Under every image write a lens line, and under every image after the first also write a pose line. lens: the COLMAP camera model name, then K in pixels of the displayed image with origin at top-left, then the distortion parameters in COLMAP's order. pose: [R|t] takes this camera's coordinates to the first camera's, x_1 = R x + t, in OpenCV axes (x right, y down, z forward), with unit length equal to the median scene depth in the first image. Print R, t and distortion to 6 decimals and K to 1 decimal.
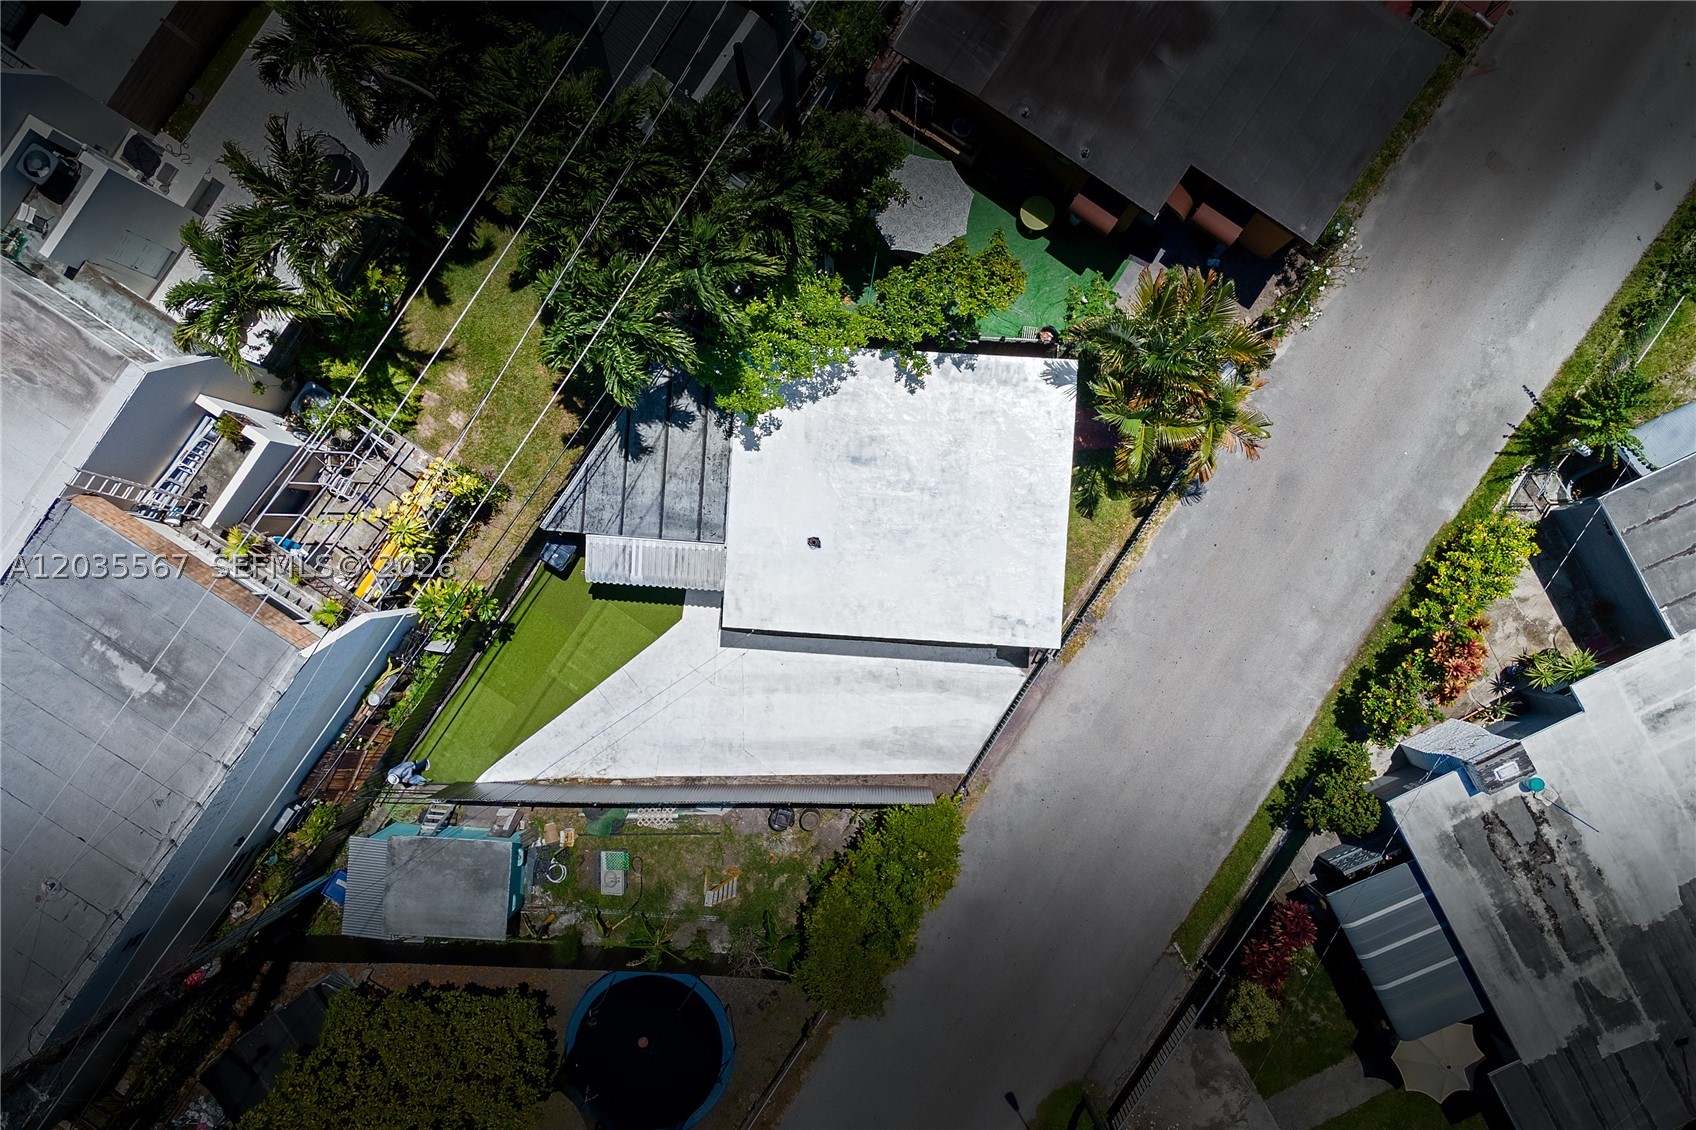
lens RADIAL K [[1234.4, 0, 848.0], [0, 1234.4, 565.0], [0, 0, 1]] dist [-0.004092, 0.120158]
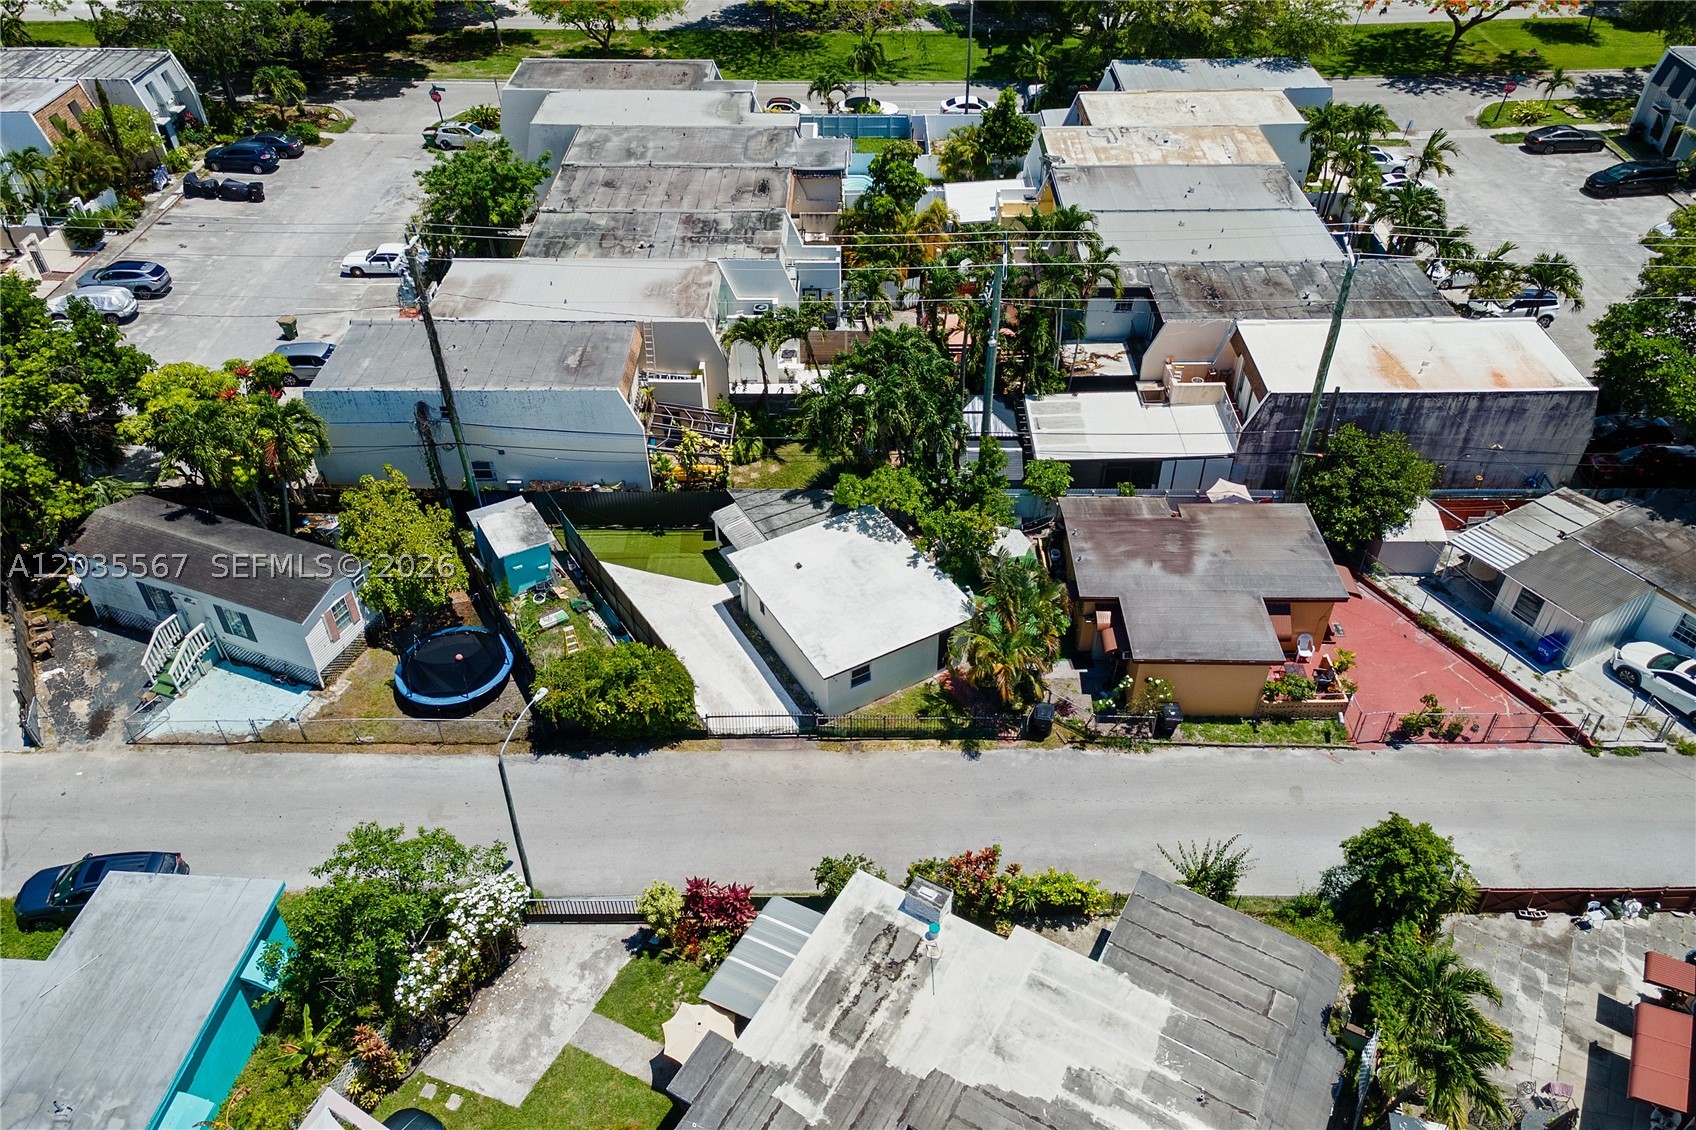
lens RADIAL K [[1234.4, 0, 848.0], [0, 1234.4, 565.0], [0, 0, 1]] dist [-0.004092, 0.120158]
pose [[0.547974, 0.531458, -0.645970, 1.084637], [-0.836493, 0.350185, -0.421486, 0.626880], [0.002207, 0.771312, 0.636453, -0.059958]]
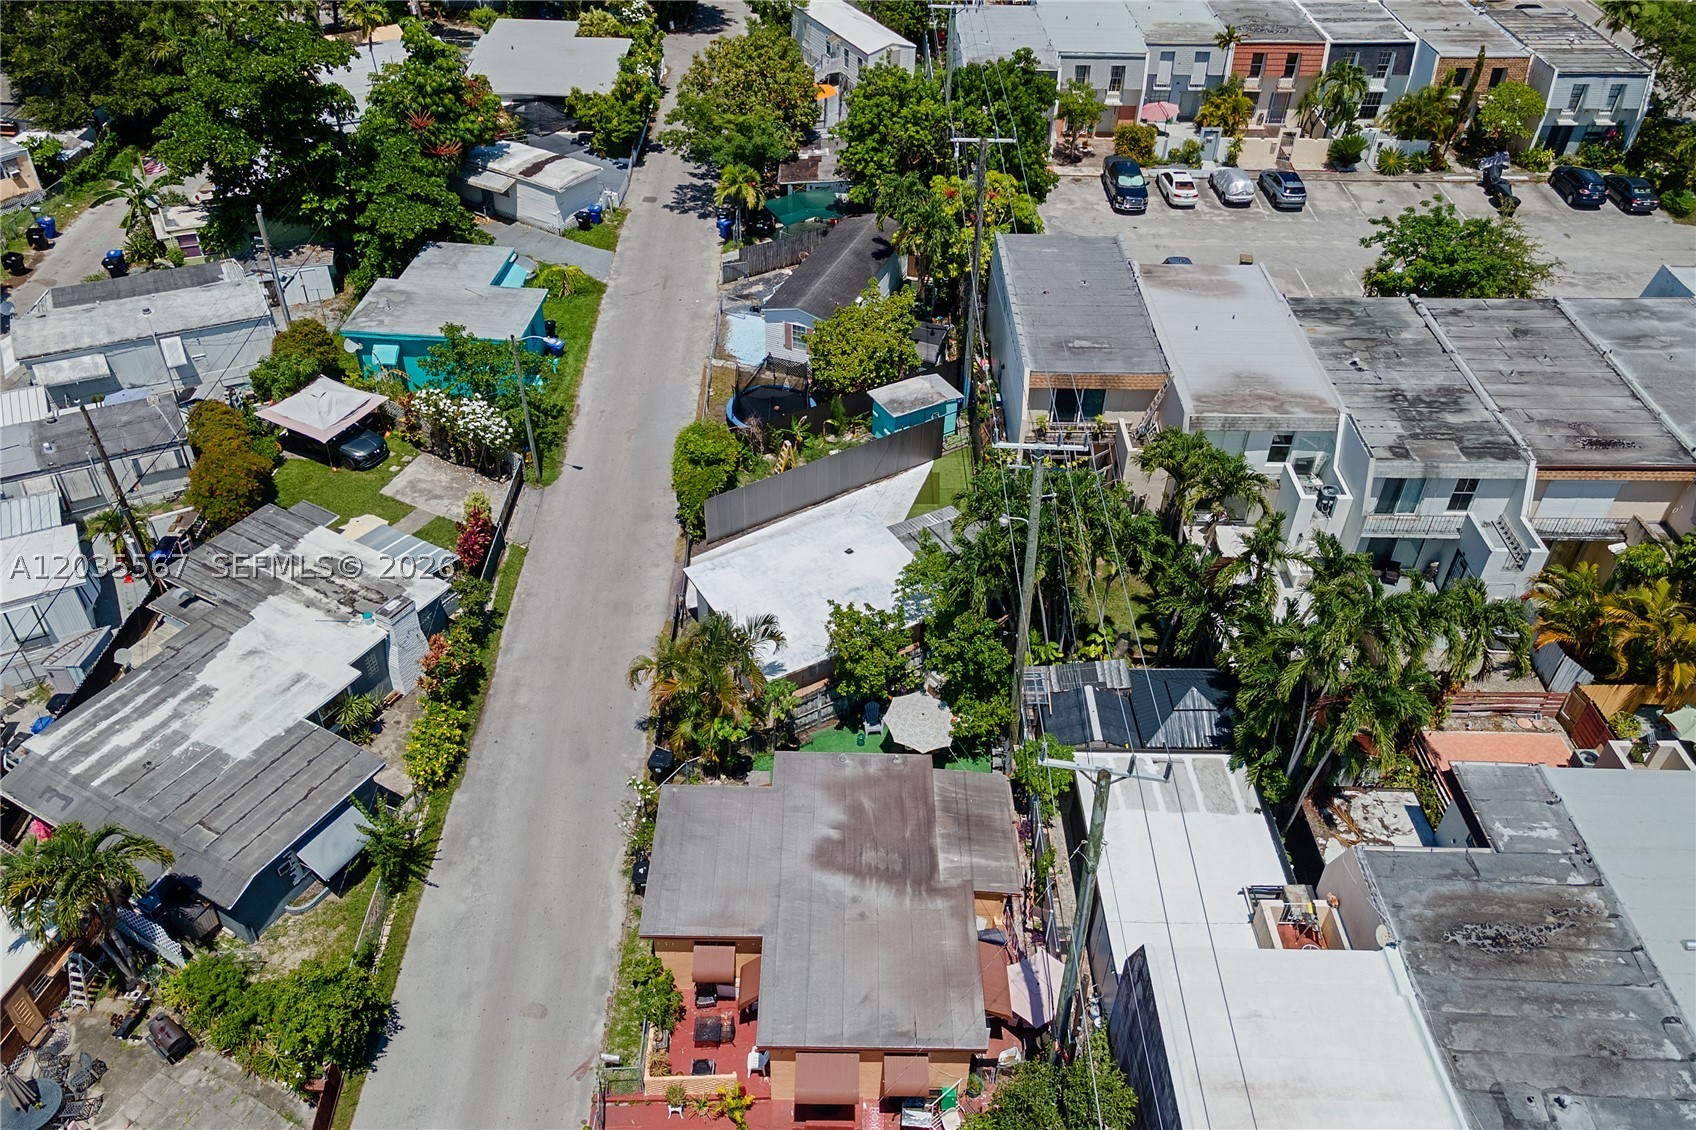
lens RADIAL K [[1267.2, 0, 848.0], [0, 1267.2, 565.0], [0, 0, 1]] dist [-0.002912, 0.117749]
pose [[-0.827872, 0.346345, -0.441218, 0.714087], [-0.560508, -0.540851, 0.627145, -1.069755], [-0.021425, 0.766502, 0.641884, -0.053625]]
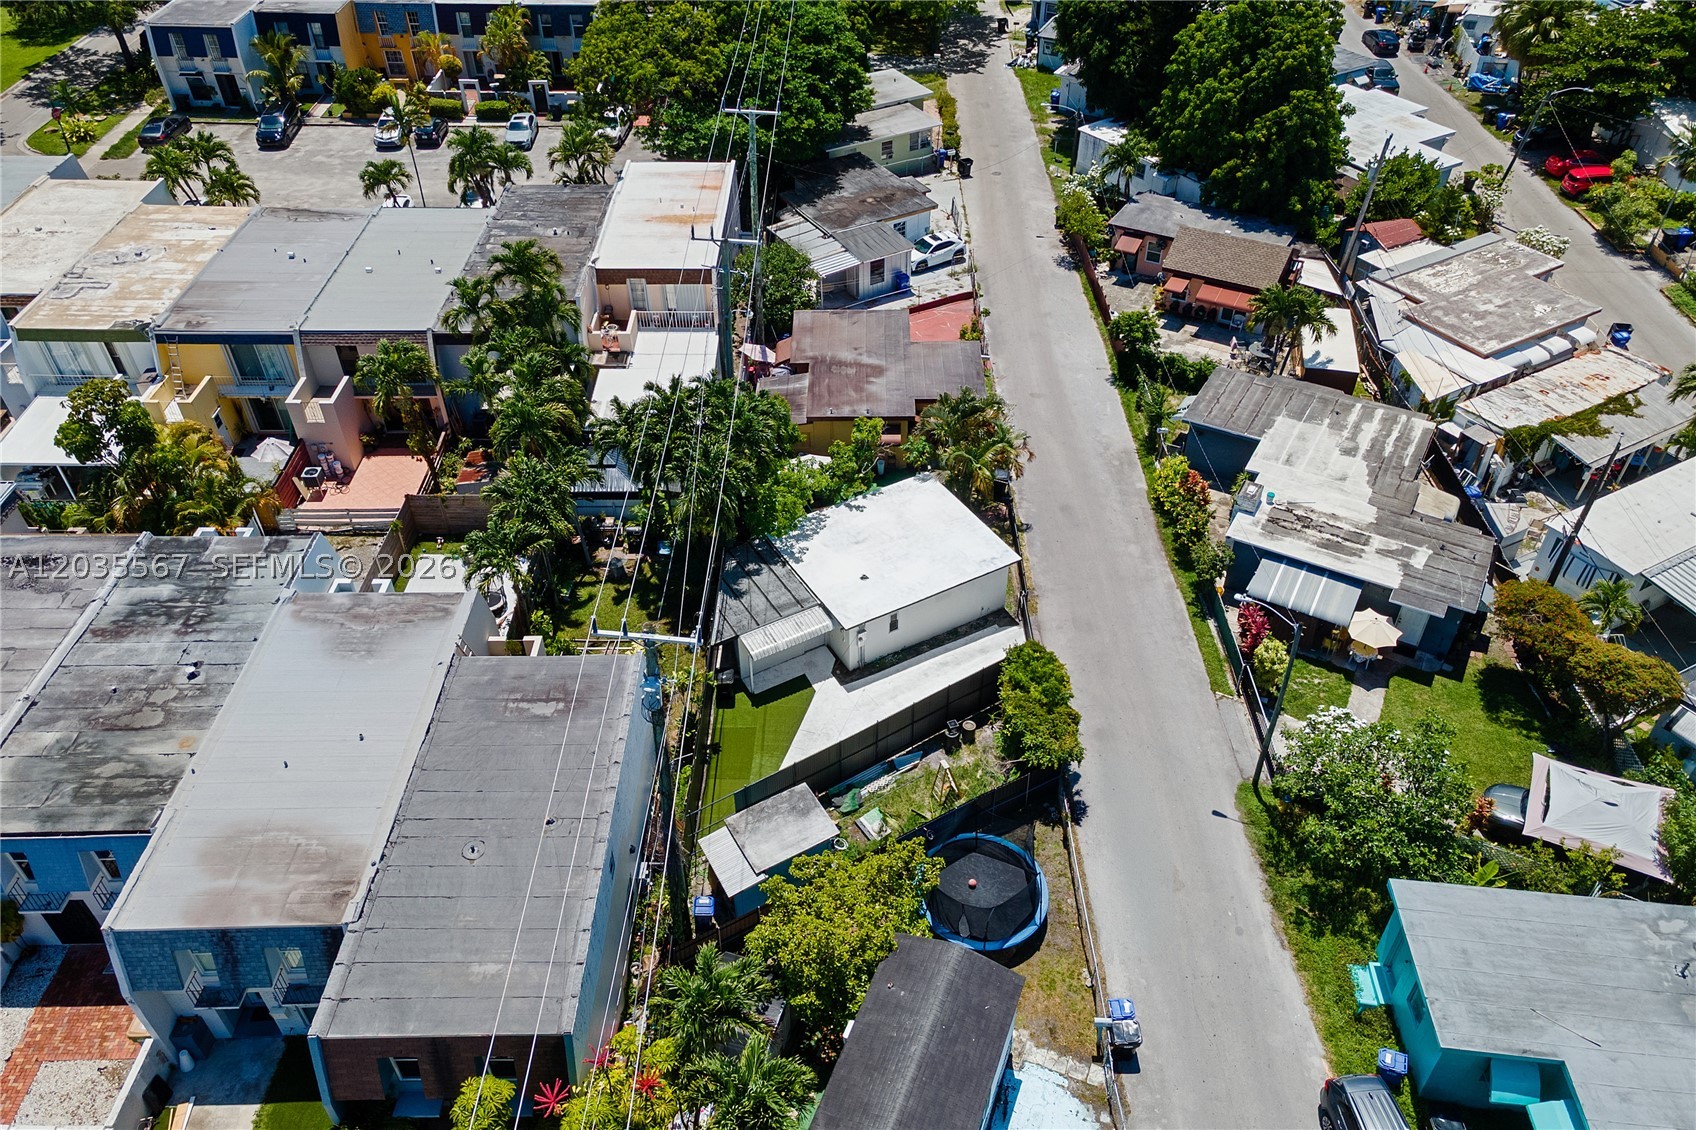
lens RADIAL K [[1234.4, 0, 848.0], [0, 1234.4, 565.0], [0, 0, 1]] dist [-0.004092, 0.120158]
pose [[0.831285, -0.356839, 0.426183, -0.739810], [0.555845, 0.531570, -0.639116, 1.011839], [0.001515, 0.768179, 0.640233, -0.065505]]
